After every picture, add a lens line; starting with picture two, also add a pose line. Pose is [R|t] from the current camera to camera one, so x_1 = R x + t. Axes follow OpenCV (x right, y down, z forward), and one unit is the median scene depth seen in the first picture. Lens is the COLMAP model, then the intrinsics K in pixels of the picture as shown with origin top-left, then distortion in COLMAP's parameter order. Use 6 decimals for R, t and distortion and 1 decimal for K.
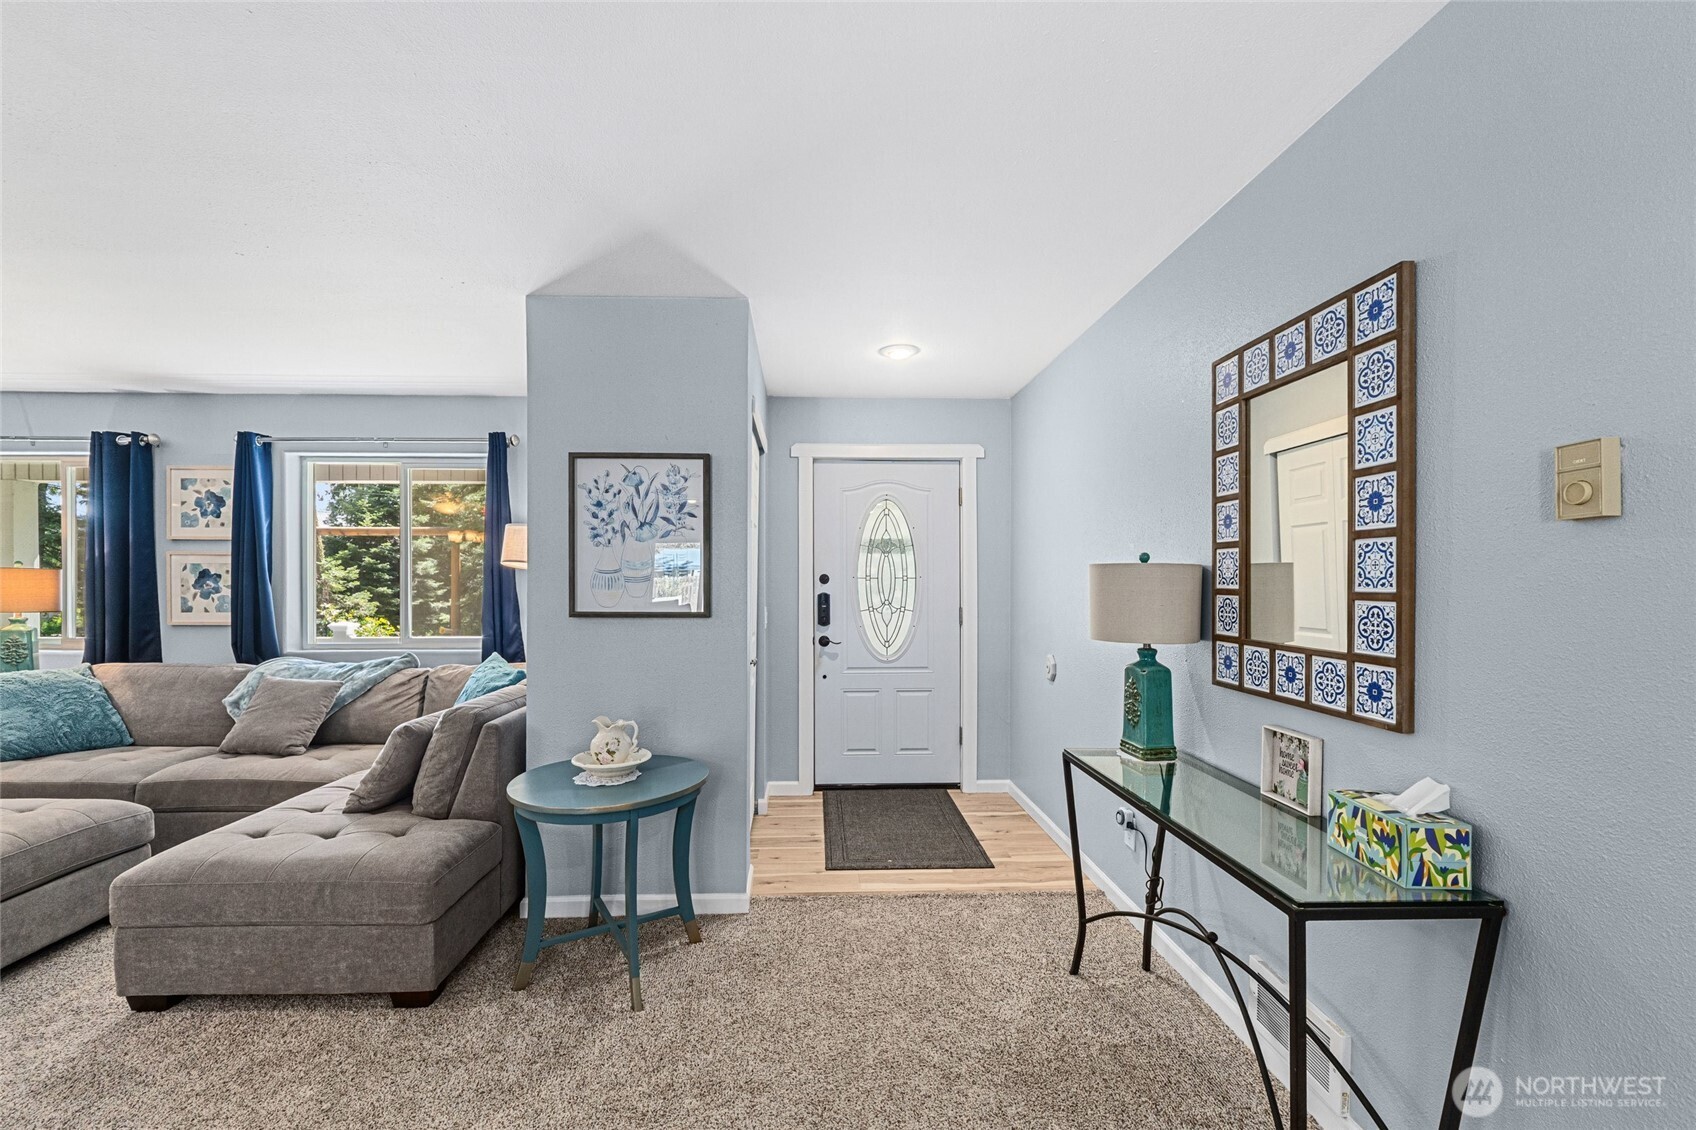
lens RADIAL K [[715.2, 0, 840.8], [0, 715.2, 587.4], [0, 0, 1]] dist [-0.006663, -0.000205]
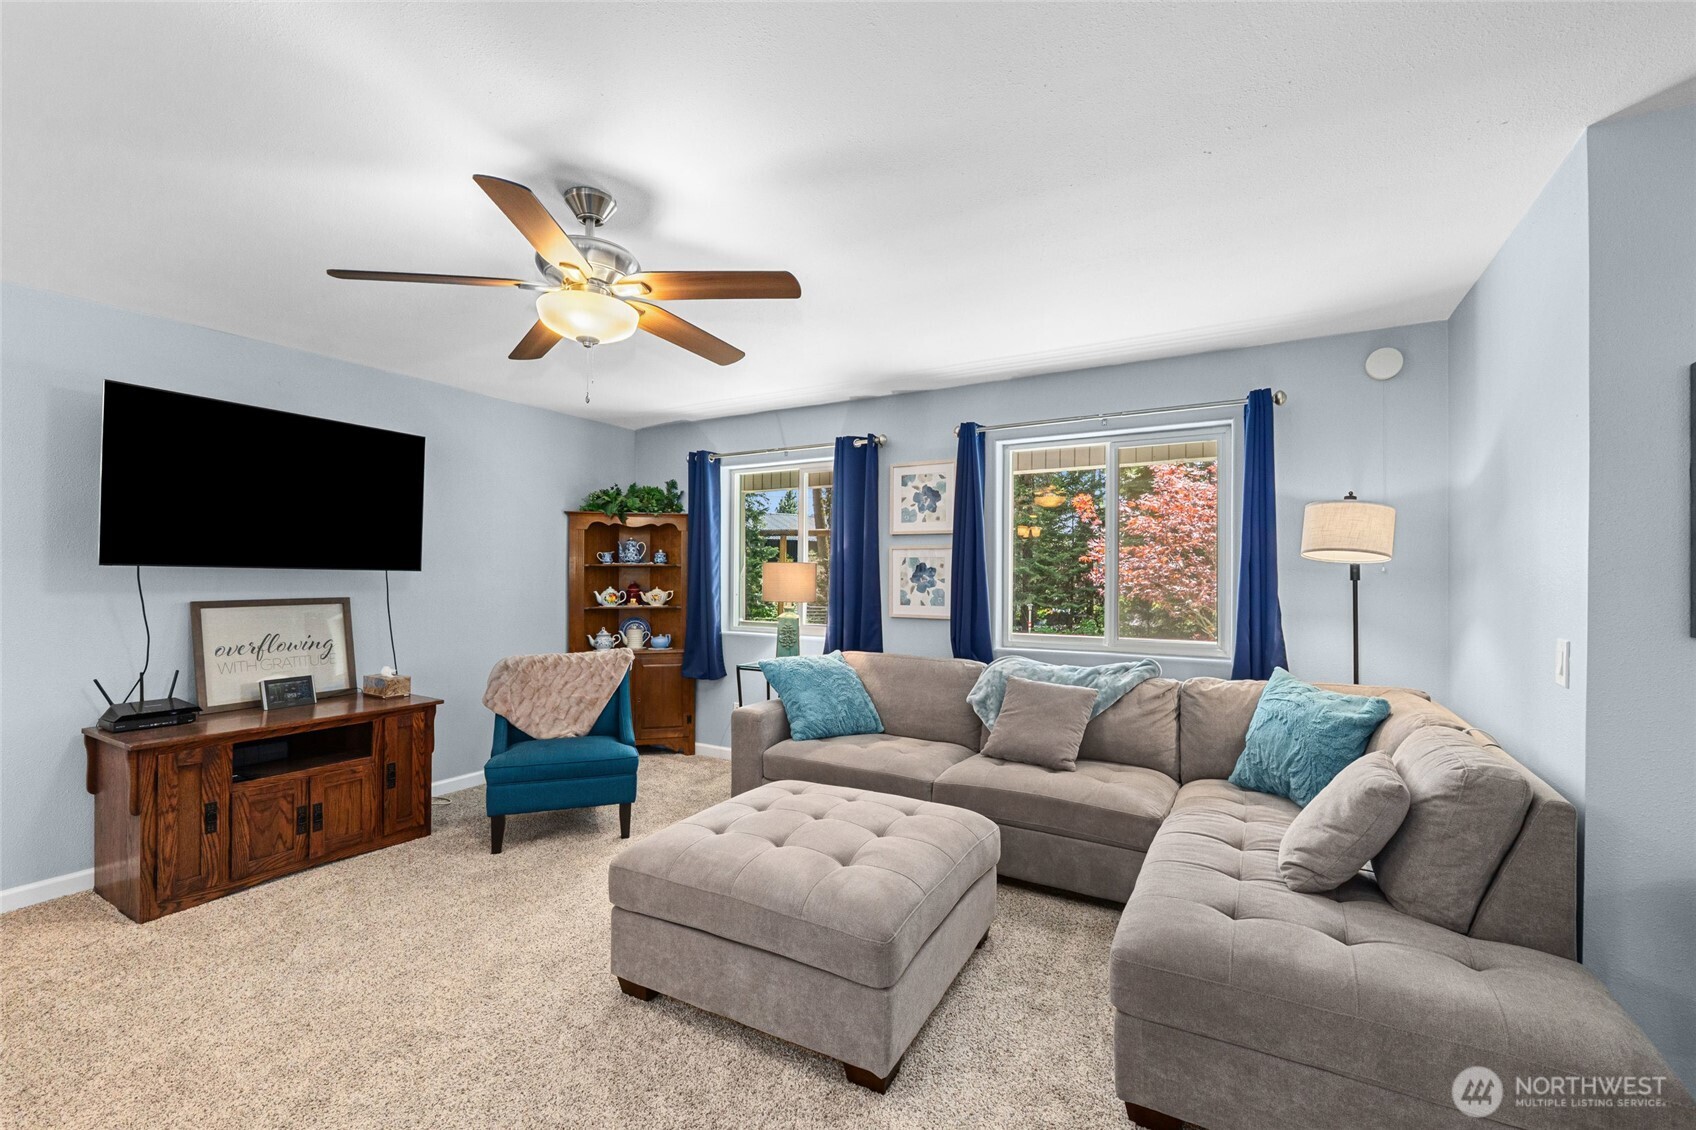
lens RADIAL K [[715.2, 0, 840.5], [0, 715.2, 569.0], [0, 0, 1]] dist [-0.006663, -0.000205]
pose [[0.840788, -0.001568, -0.541363, -0.477827], [-0.007893, 0.999854, -0.015153, -0.000622], [0.541307, 0.017013, 0.840653, 0.084933]]
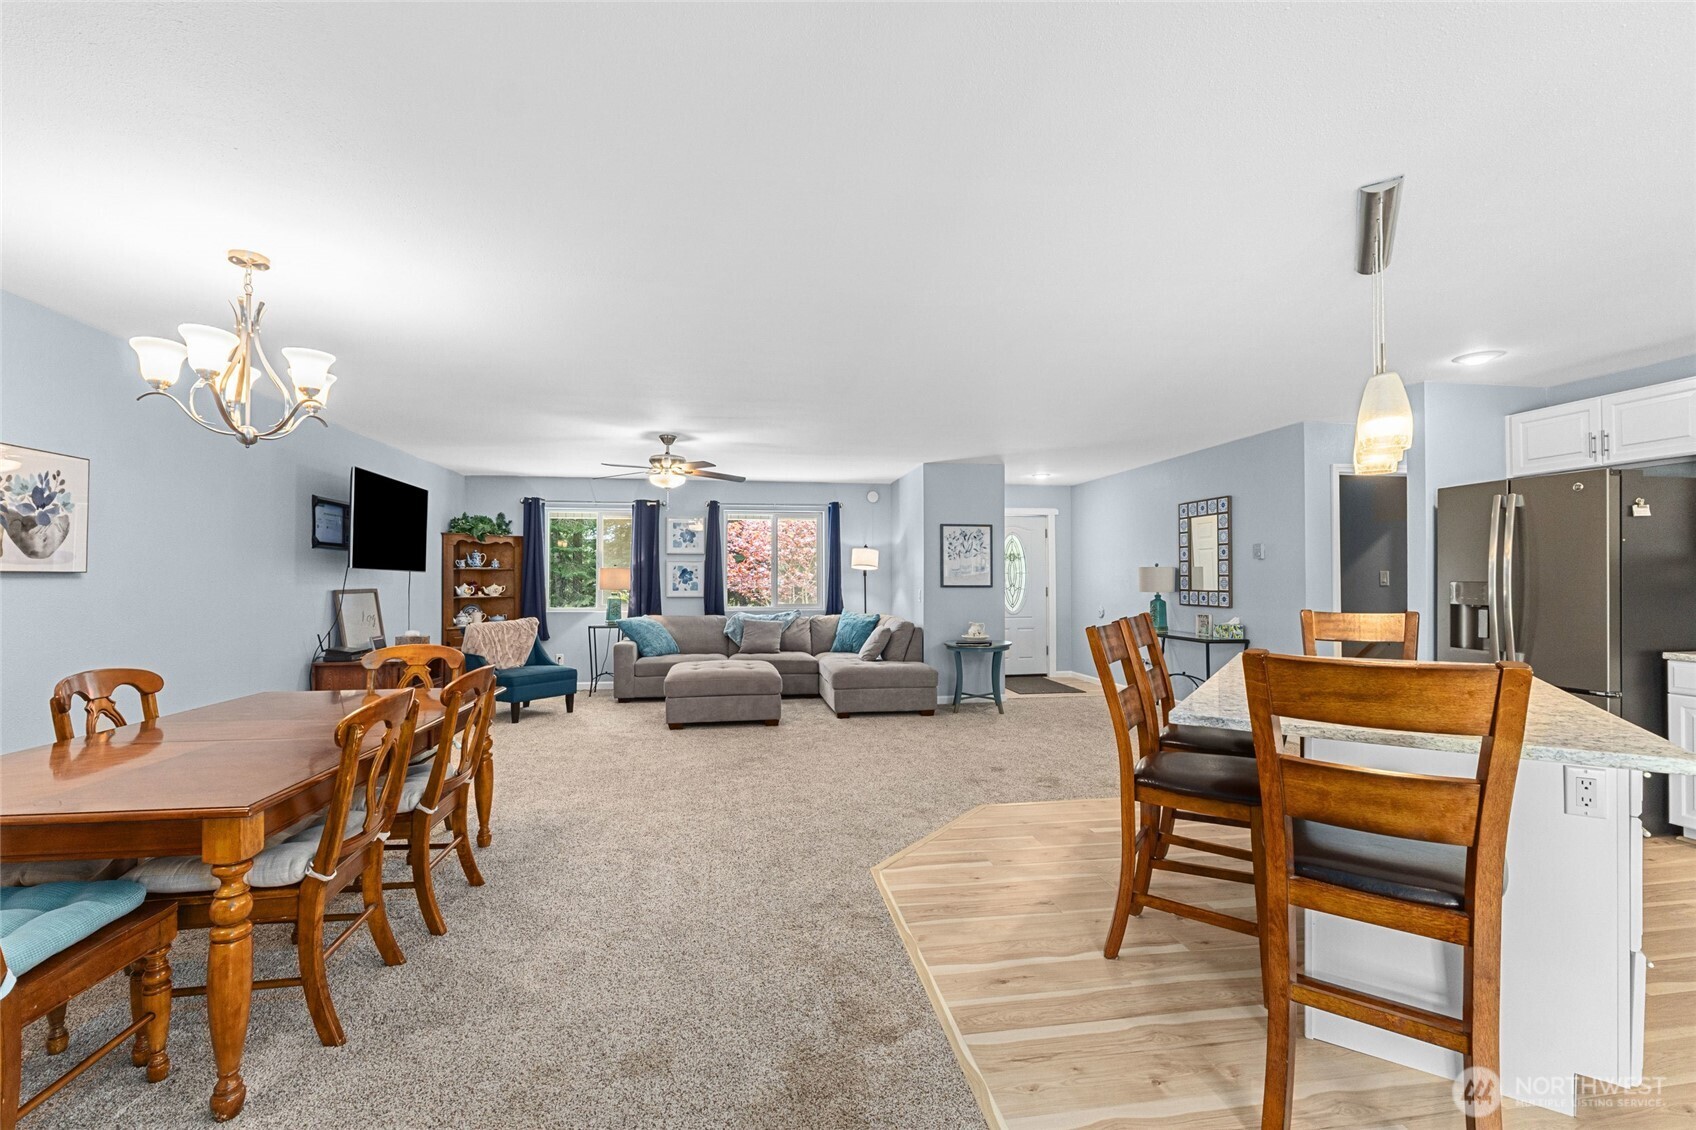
lens RADIAL K [[715.2, 0, 842.5], [0, 715.2, 572.2], [0, 0, 1]] dist [-0.006663, -0.000205]
pose [[0.993222, -0.001032, 0.116228, -0.752675], [0.003318, 0.999805, -0.019471, 0.026452], [-0.116185, 0.019724, 0.993032, -1.115592]]
